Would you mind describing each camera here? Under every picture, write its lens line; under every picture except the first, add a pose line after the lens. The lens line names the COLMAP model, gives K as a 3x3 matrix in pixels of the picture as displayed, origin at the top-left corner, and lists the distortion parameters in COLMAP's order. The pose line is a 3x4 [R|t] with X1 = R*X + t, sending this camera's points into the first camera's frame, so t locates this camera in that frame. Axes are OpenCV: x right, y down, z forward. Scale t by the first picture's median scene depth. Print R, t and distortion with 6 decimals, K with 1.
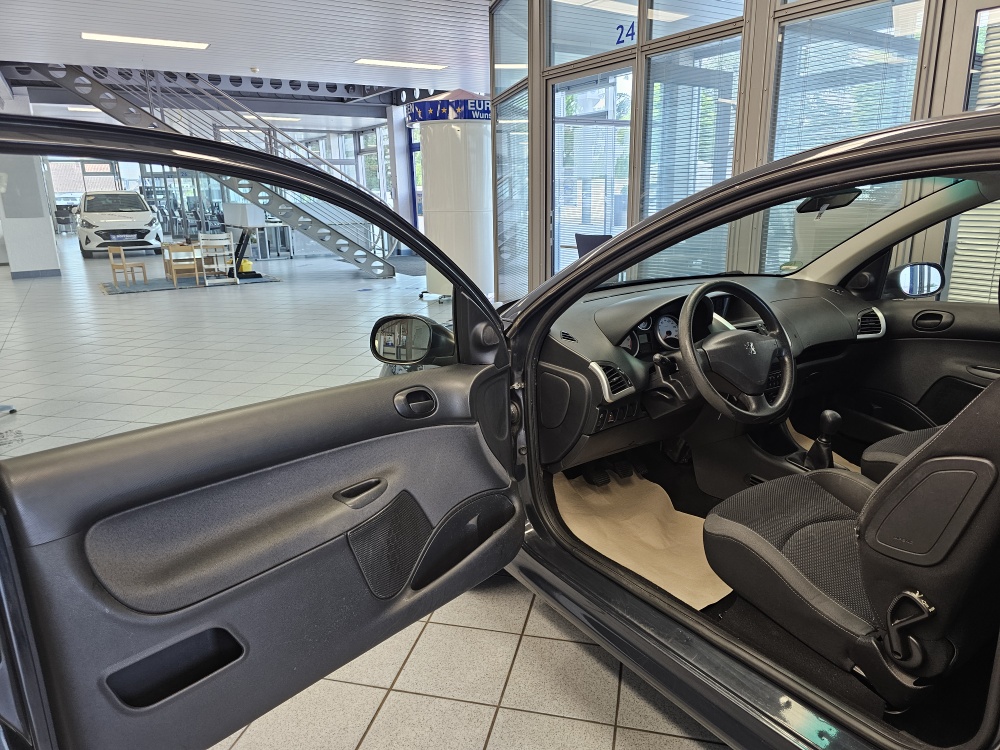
lens RADIAL K [[679.0, 0, 500.0], [0, 679.0, 375.0], [0, 0, 1]] dist [0.007399, -0.001827]
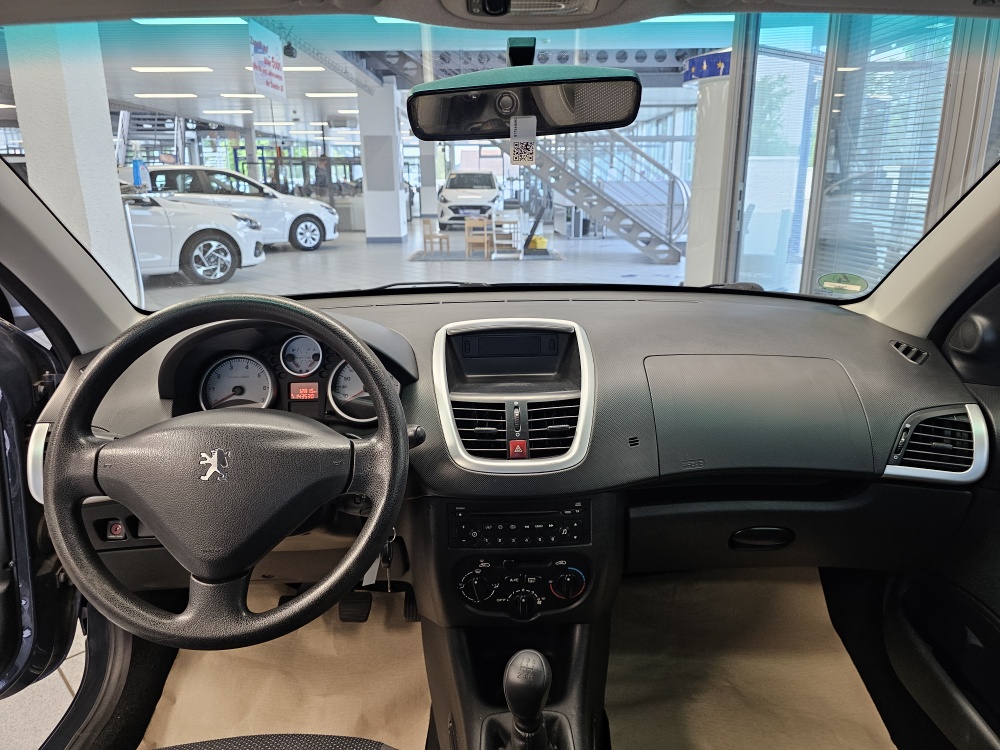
lens RADIAL K [[666.0, 0, 520.1], [0, 666.0, 374.1], [0, 0, 1]] dist [0.045457, -0.001156]
pose [[0.853694, 0.151764, -0.498171, 0.137436], [-0.139532, 0.988277, 0.061961, -0.027724], [0.501735, 0.016615, 0.864862, 0.140001]]
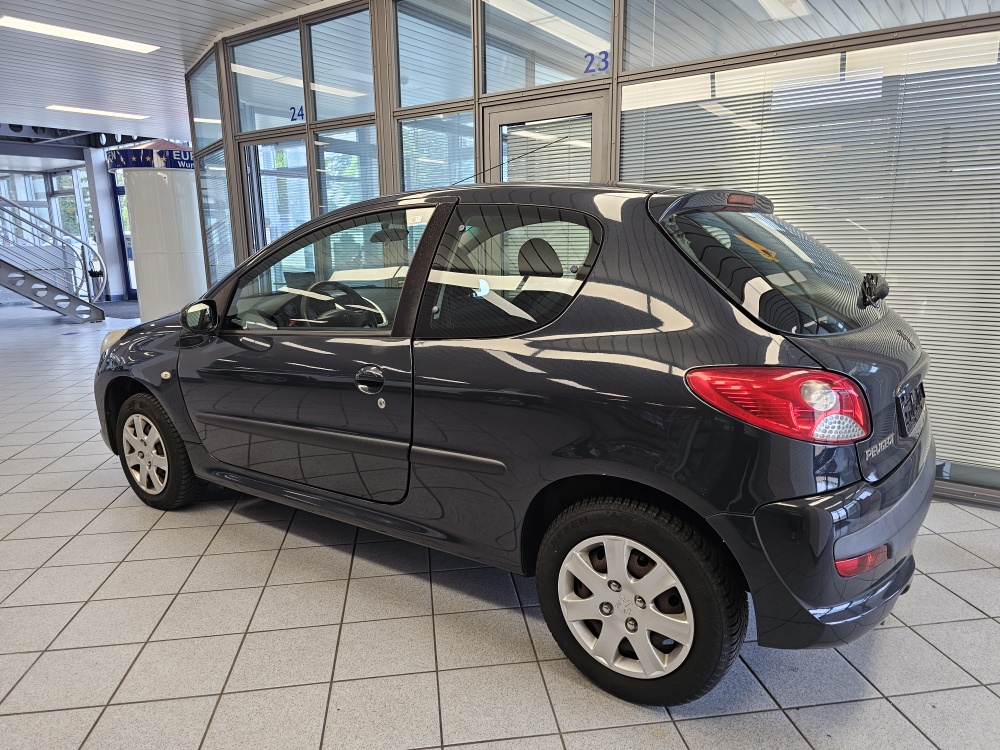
lens RADIAL K [[659.3, 0, 502.9], [0, 659.3, 367.5], [0, 0, 1]] dist [-0.000270, -0.002661]
pose [[0.923777, -0.068796, 0.376701, 0.015700], [0.094823, 0.994189, -0.050968, 0.029007], [-0.371005, 0.082803, 0.924932, -0.098567]]
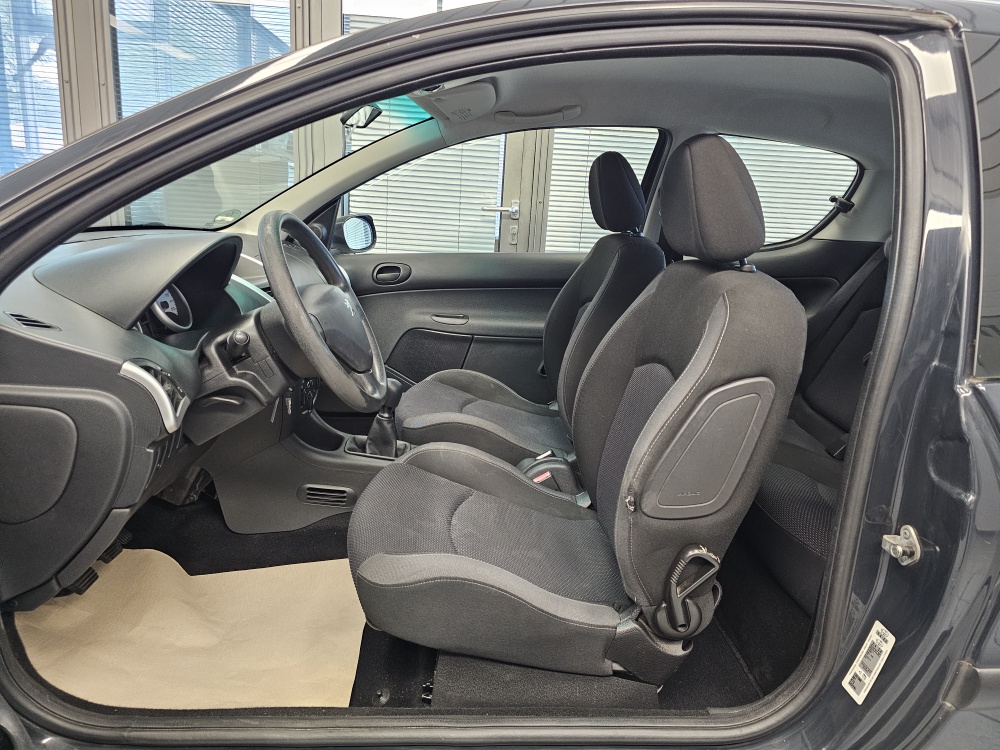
lens RADIAL K [[676.0, 0, 500.5], [0, 676.0, 359.0], [0, 0, 1]] dist [0.066151, -0.000552]
pose [[0.520783, -0.150832, 0.840259, -0.028479], [0.153758, 0.984744, 0.081471, -0.003881], [-0.839728, 0.086768, 0.536030, 0.092696]]
